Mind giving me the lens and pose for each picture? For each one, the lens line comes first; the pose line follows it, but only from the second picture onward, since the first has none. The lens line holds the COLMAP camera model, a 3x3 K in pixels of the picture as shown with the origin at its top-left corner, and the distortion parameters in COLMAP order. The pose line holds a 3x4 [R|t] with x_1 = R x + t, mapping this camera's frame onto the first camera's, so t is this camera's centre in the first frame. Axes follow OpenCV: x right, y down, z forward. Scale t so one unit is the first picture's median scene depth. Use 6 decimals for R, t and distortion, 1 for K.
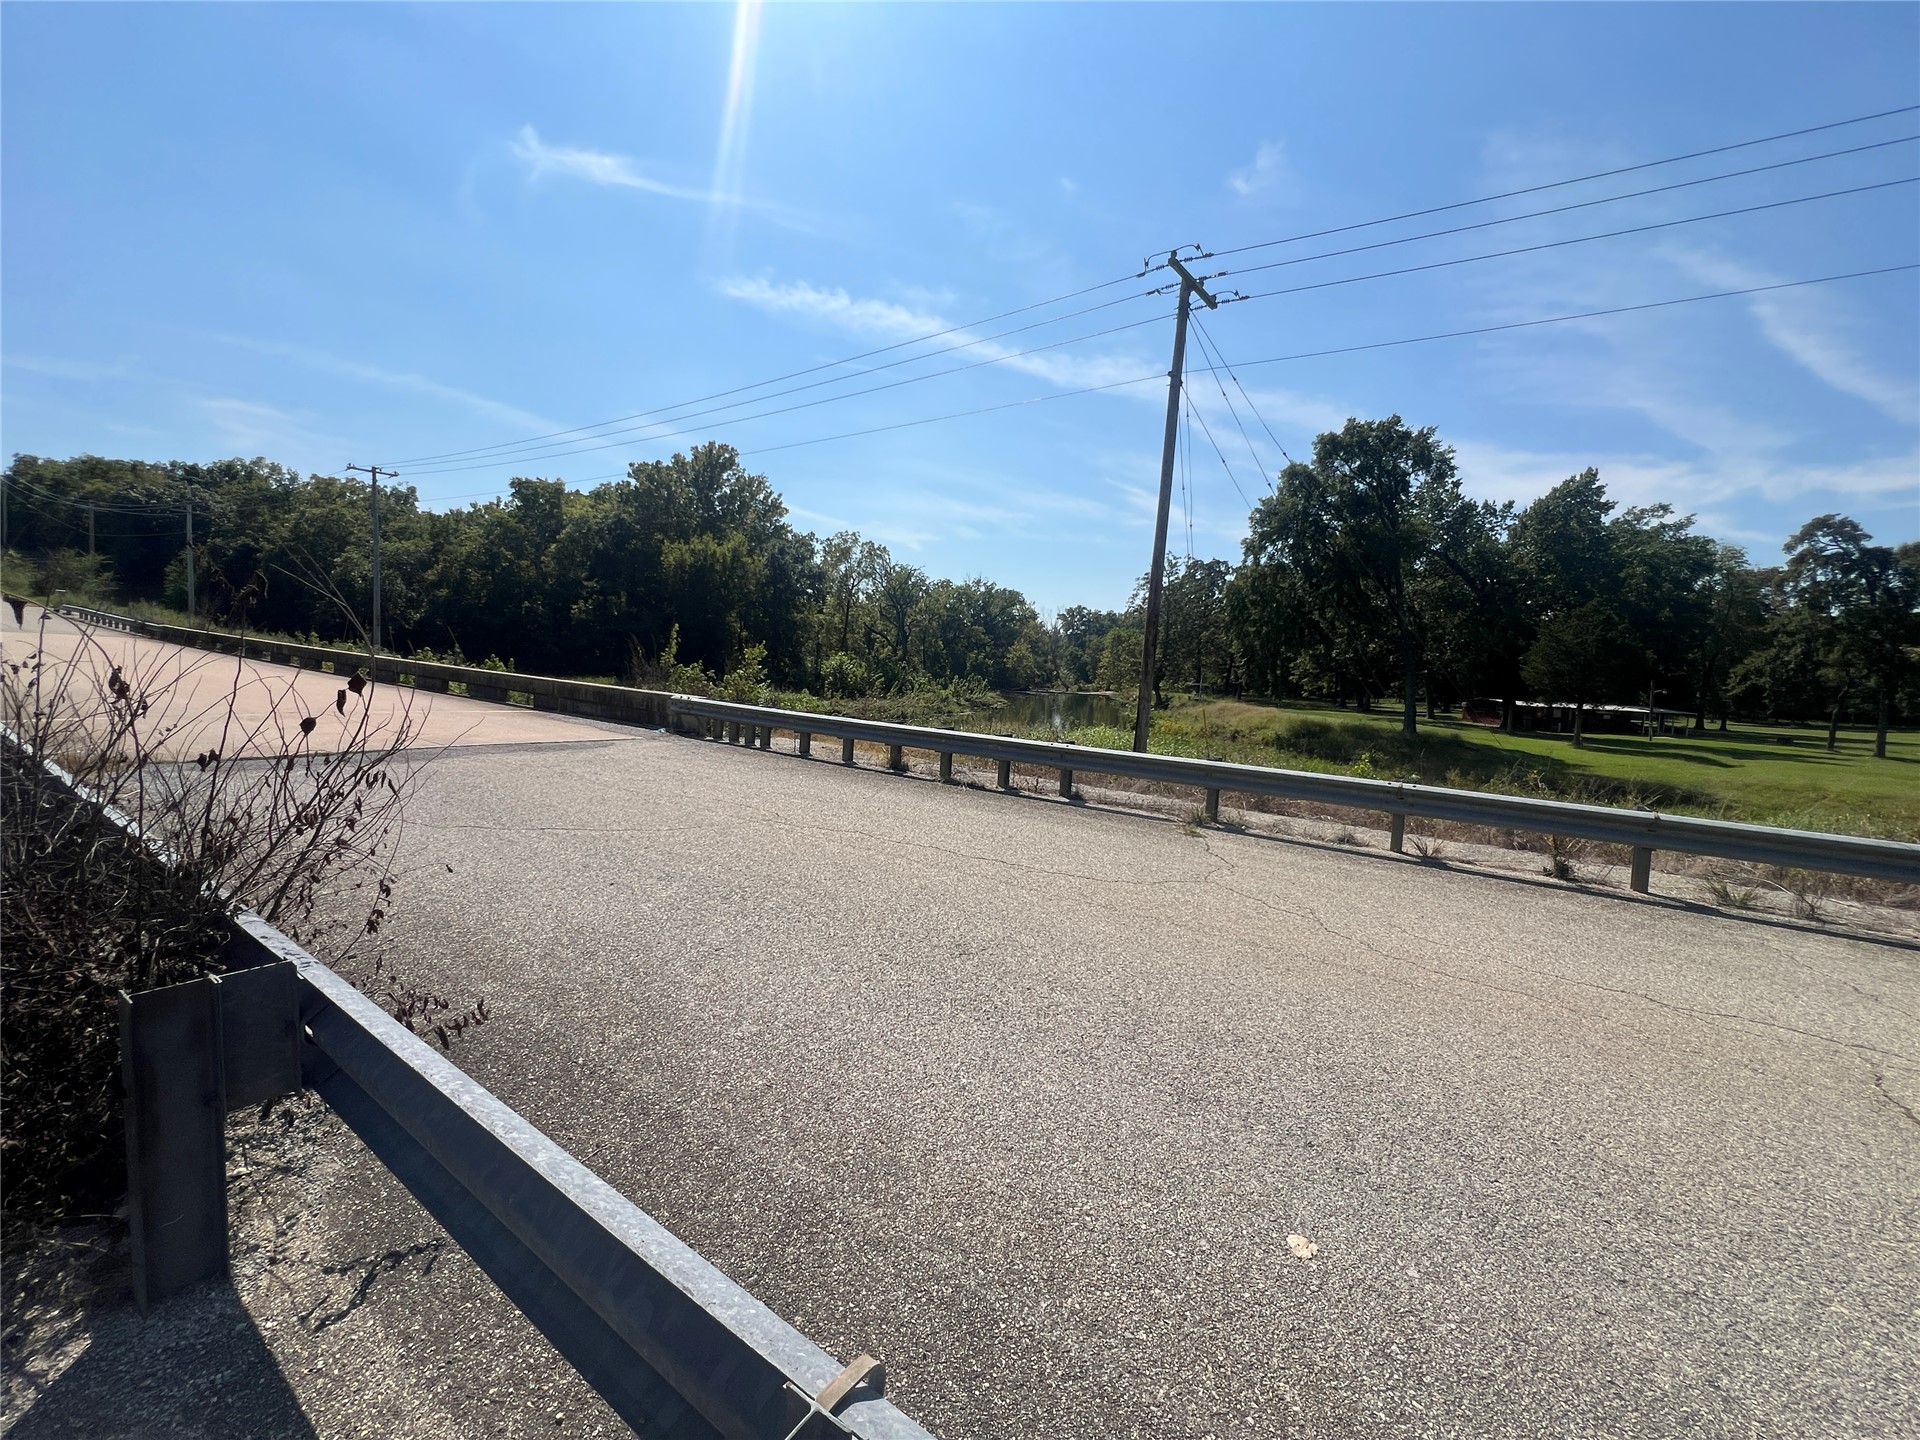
lens RADIAL K [[769.2, 0, 960.0], [0, 769.2, 720.0], [0, 0, 1]] dist [-0.000344, -0.000048]
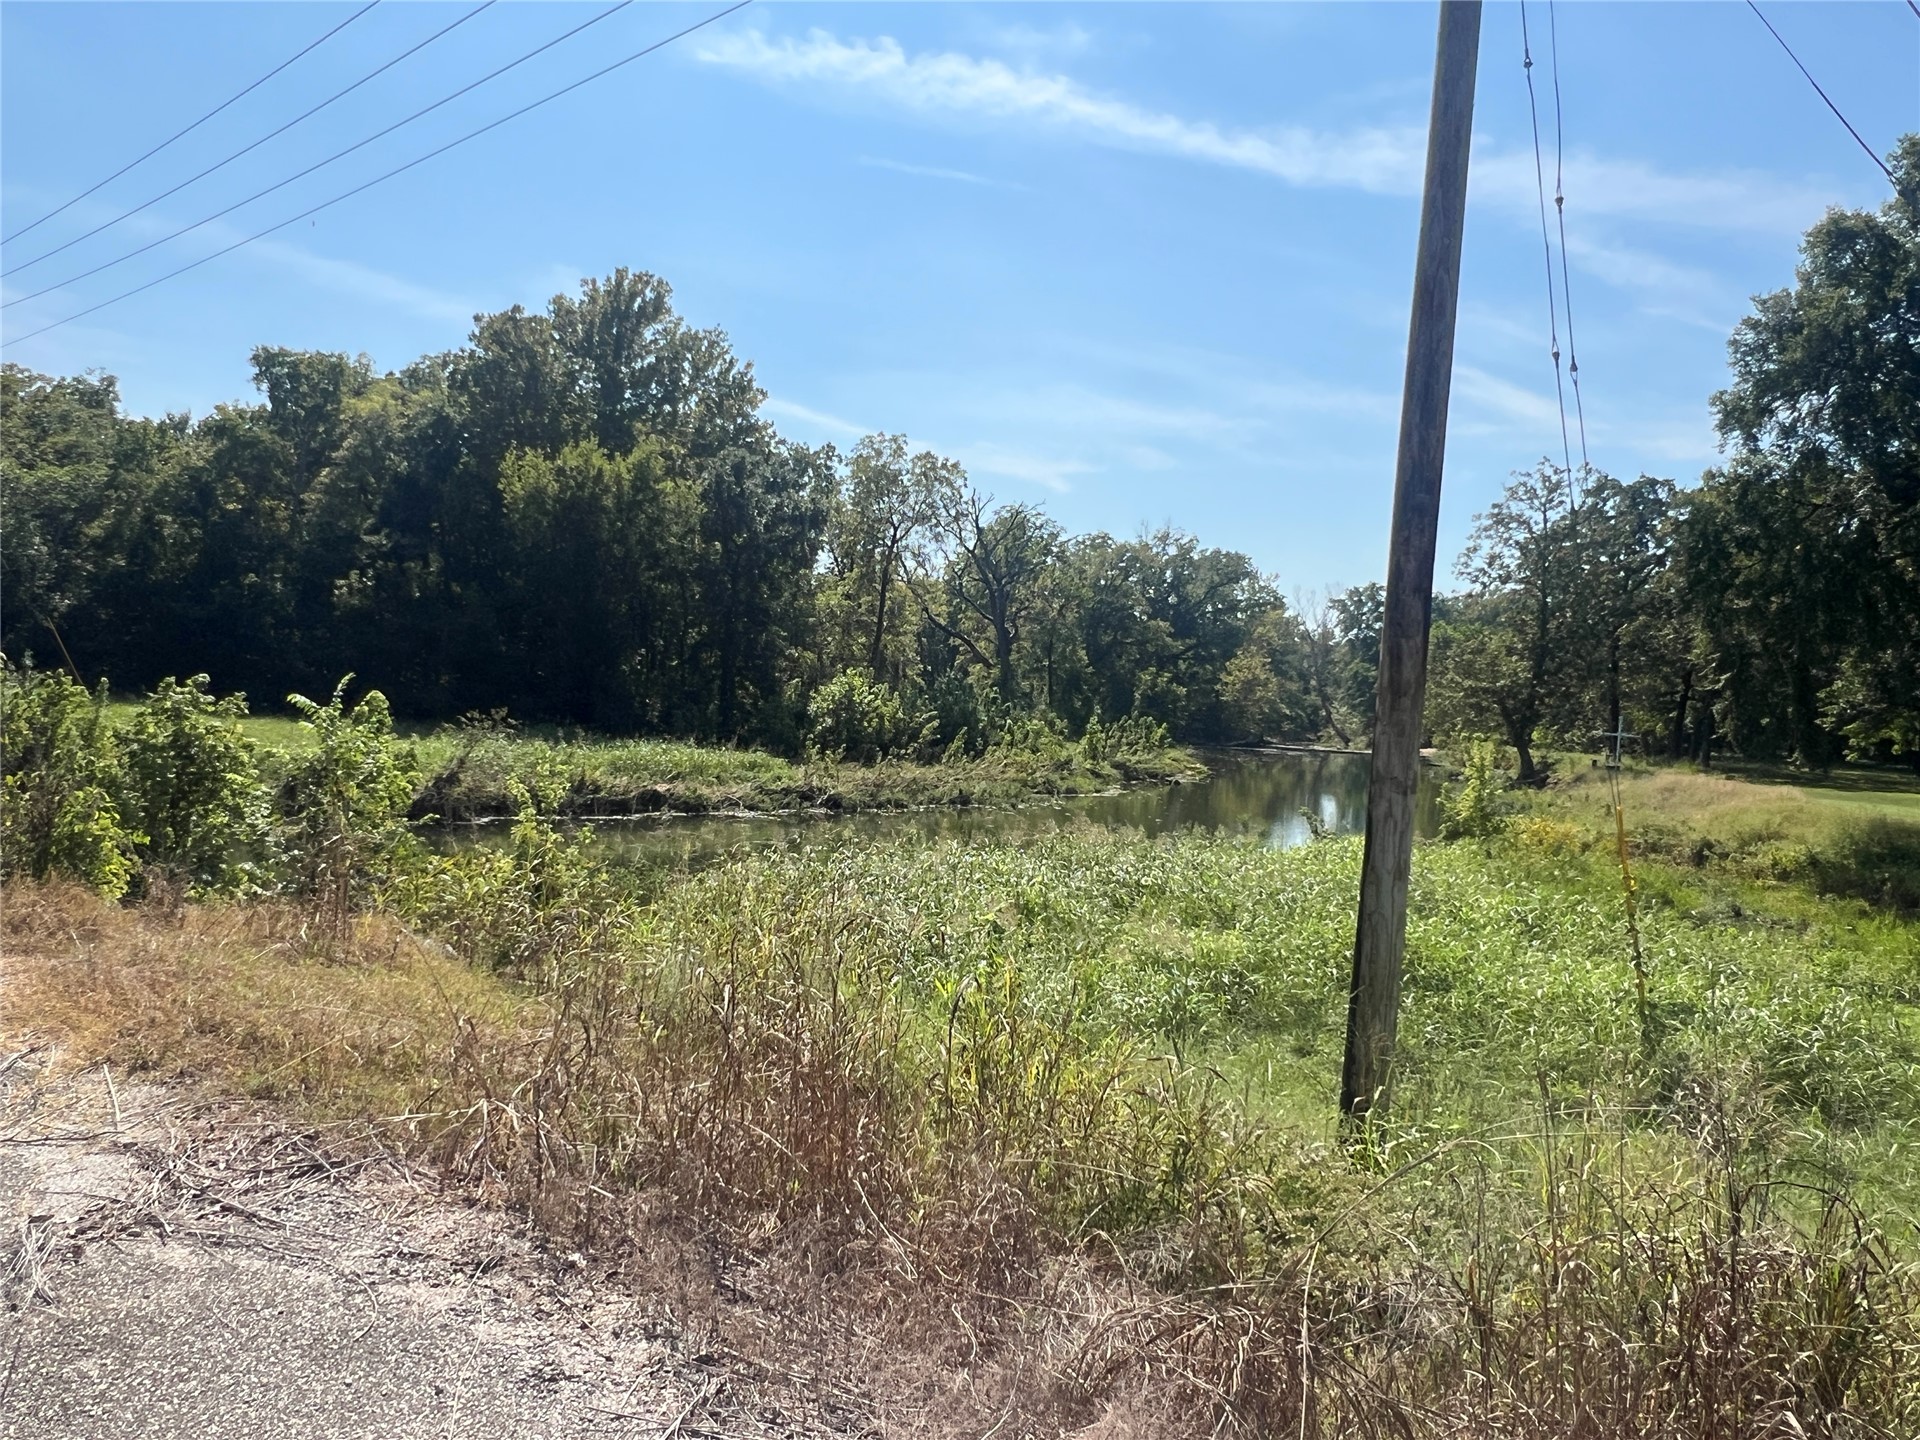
lens RADIAL K [[1394.1, 0, 960.0], [0, 1394.1, 720.0], [0, 0, 1]] dist [-0.002963, 0.002097]
pose [[0.990207, 0.000463, -0.139609, 0.036879], [-0.008356, 0.998398, -0.055960, -0.004889], [0.139360, 0.056579, 0.988624, 0.112785]]
